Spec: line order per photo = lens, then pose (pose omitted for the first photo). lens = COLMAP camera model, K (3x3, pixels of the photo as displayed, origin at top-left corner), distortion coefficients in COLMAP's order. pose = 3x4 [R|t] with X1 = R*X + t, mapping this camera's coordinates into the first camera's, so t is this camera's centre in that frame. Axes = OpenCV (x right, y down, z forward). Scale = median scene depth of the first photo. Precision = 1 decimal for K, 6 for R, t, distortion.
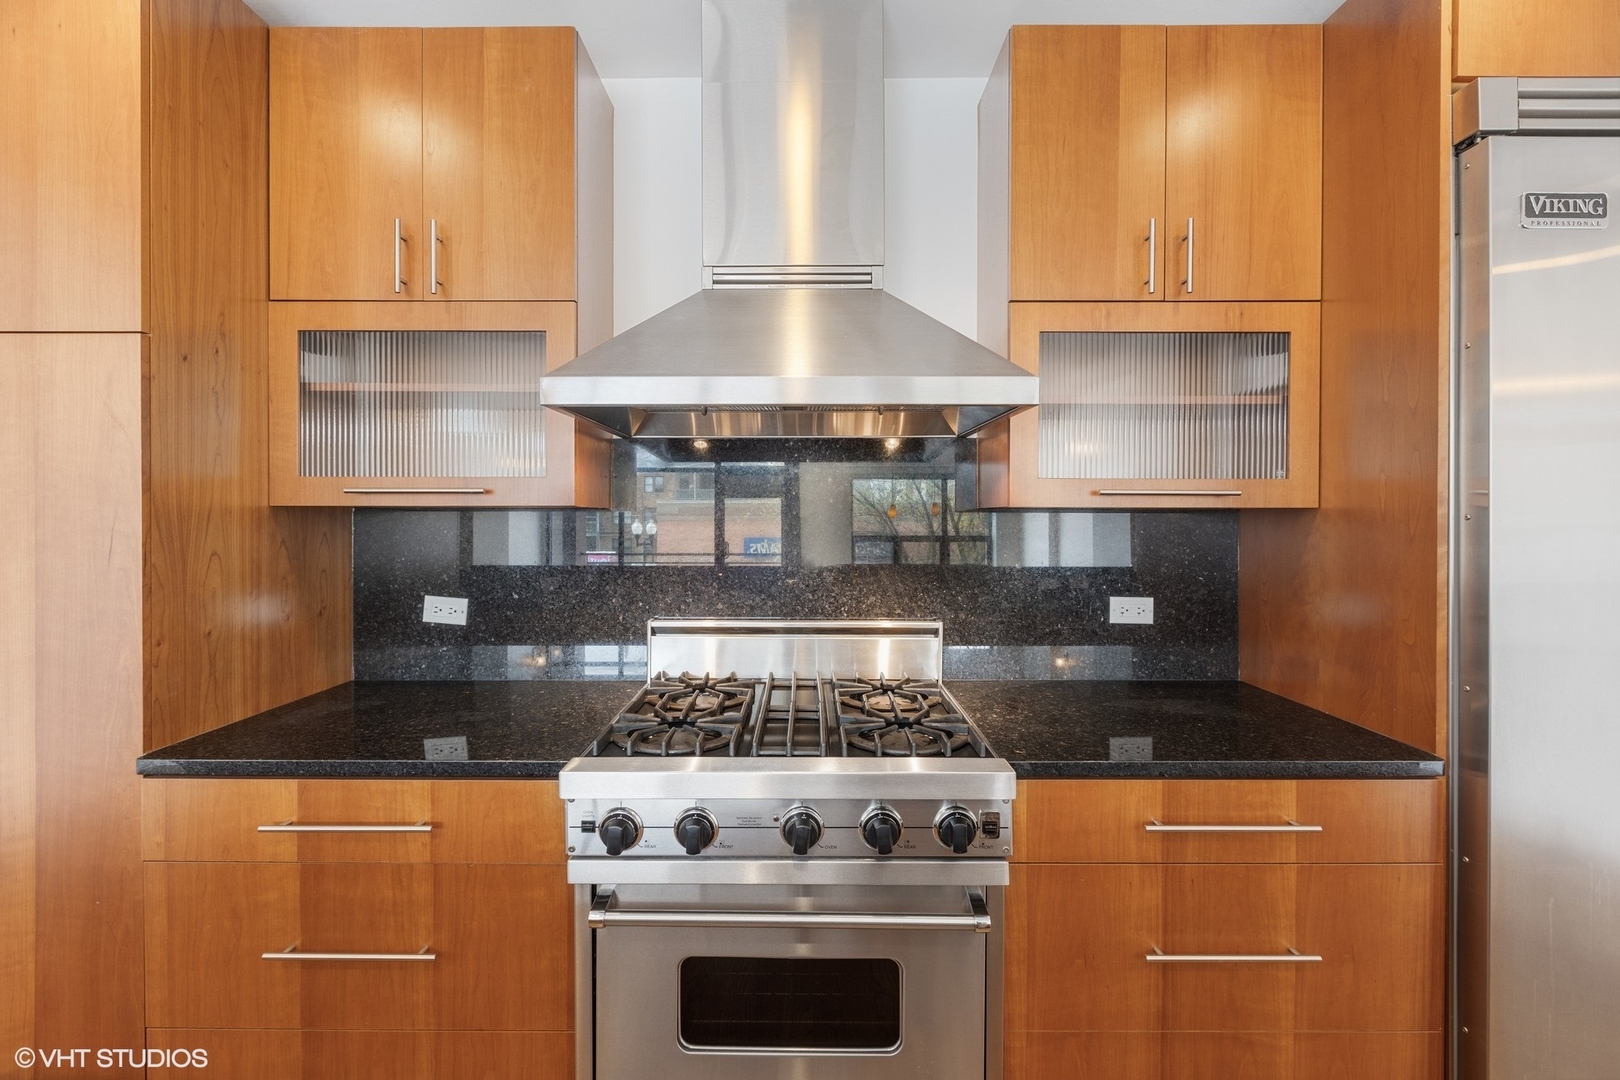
lens RADIAL K [[720.4, 0, 819.5], [0, 720.4, 535.8], [0, 0, 1]] dist [-0.001481, -0.000550]
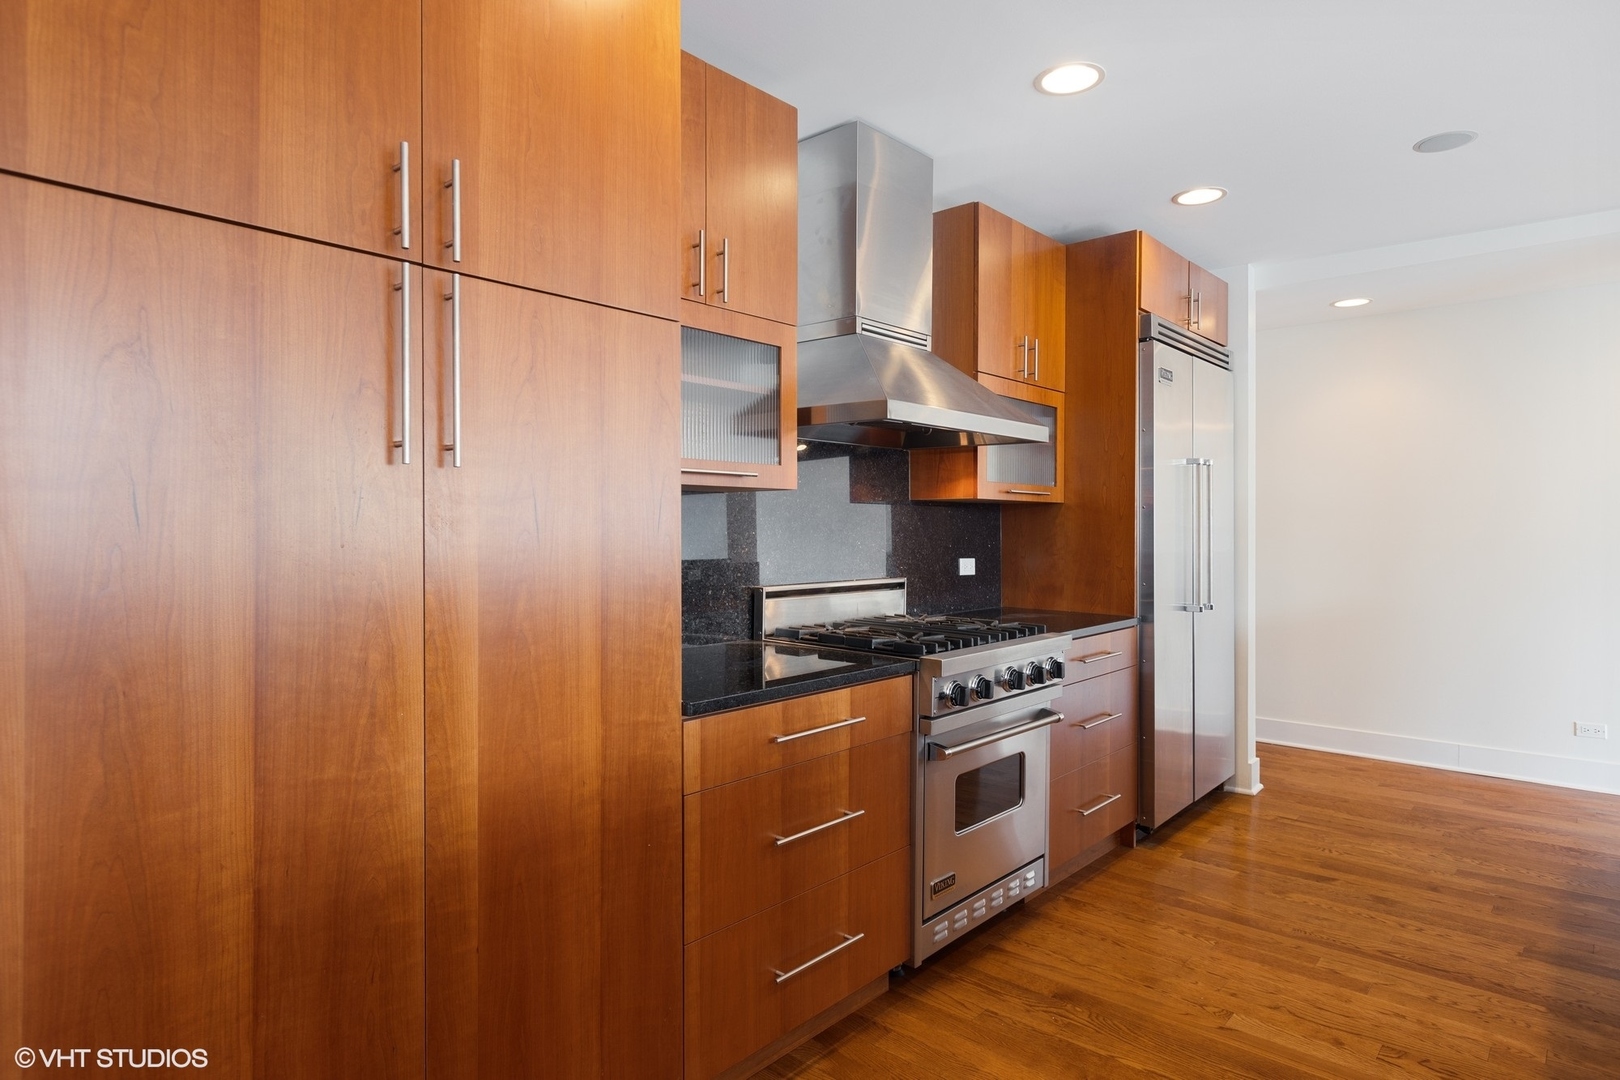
lens RADIAL K [[902.5, 0, 796.6], [0, 902.5, 553.4], [0, 0, 1]] dist [0.017190, -0.004919]
pose [[0.669536, -0.021698, 0.742463, -1.855018], [0.014682, 0.999765, 0.015977, 0.053810], [-0.742635, 0.000204, 0.669697, -0.074199]]
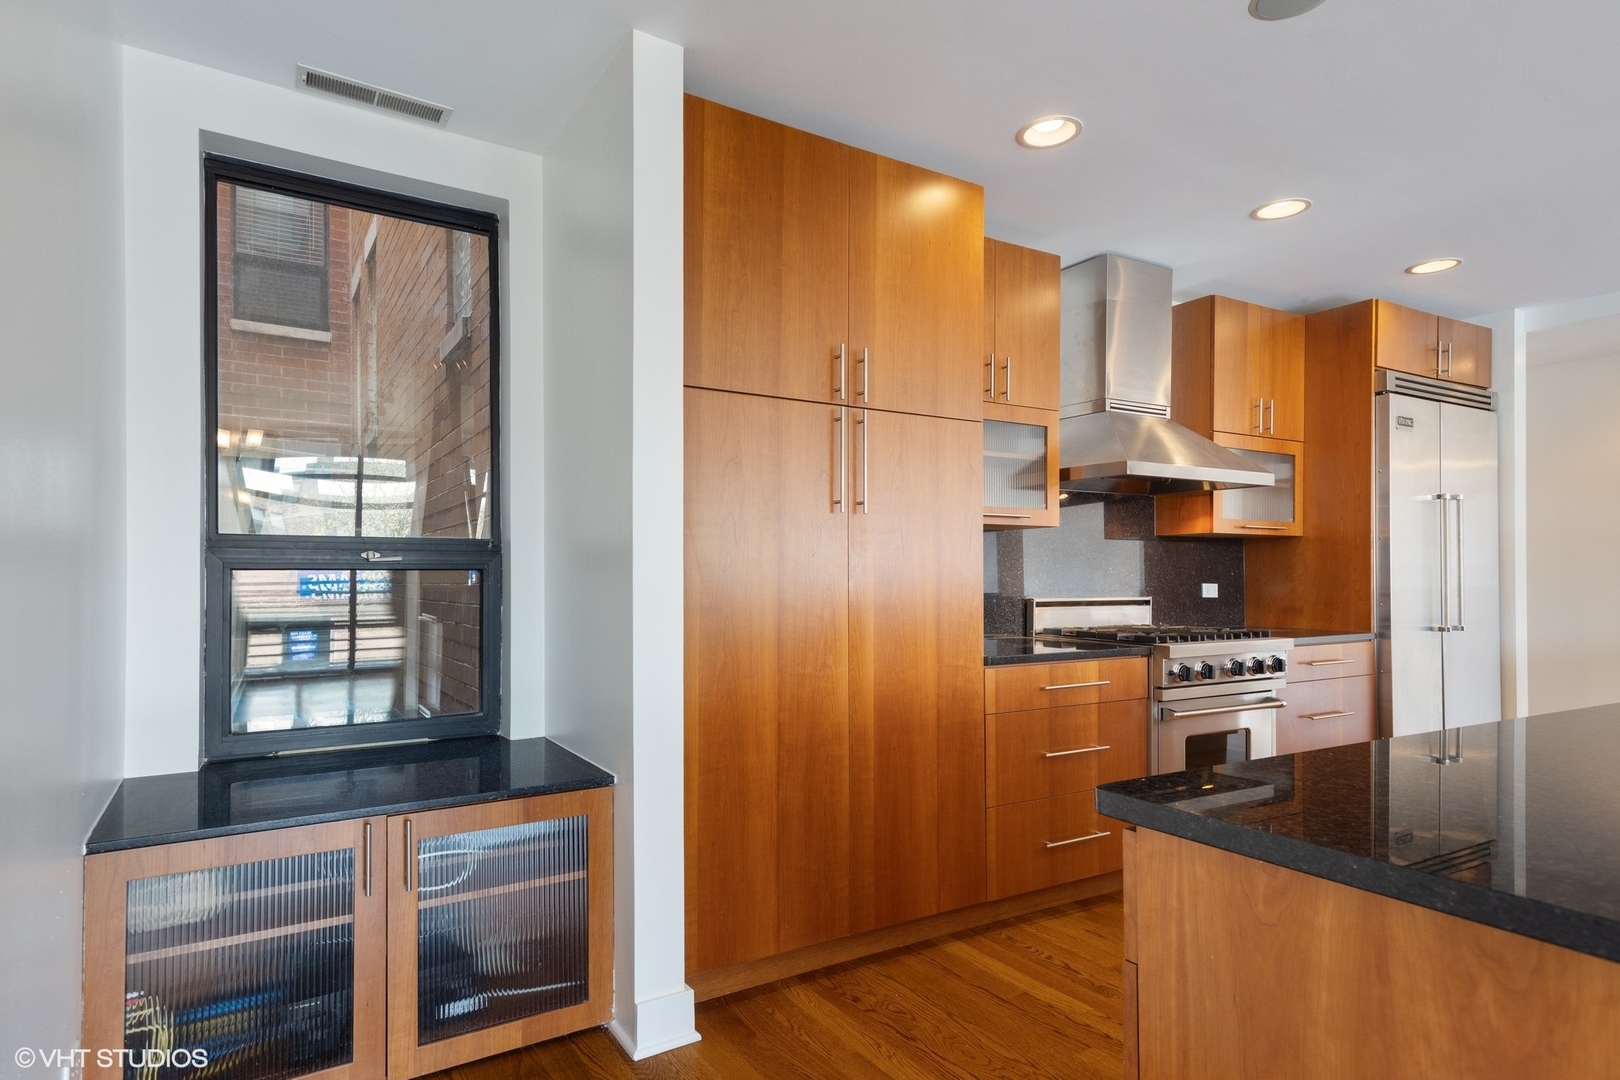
lens RADIAL K [[902.5, 0, 756.6], [0, 902.5, 584.4], [0, 0, 1]] dist [0.017190, -0.004919]
pose [[0.870511, -0.004324, 0.492131, -2.552243], [0.011962, 0.999852, -0.012373, 0.146078], [-0.492004, 0.016657, 0.870433, -0.698655]]
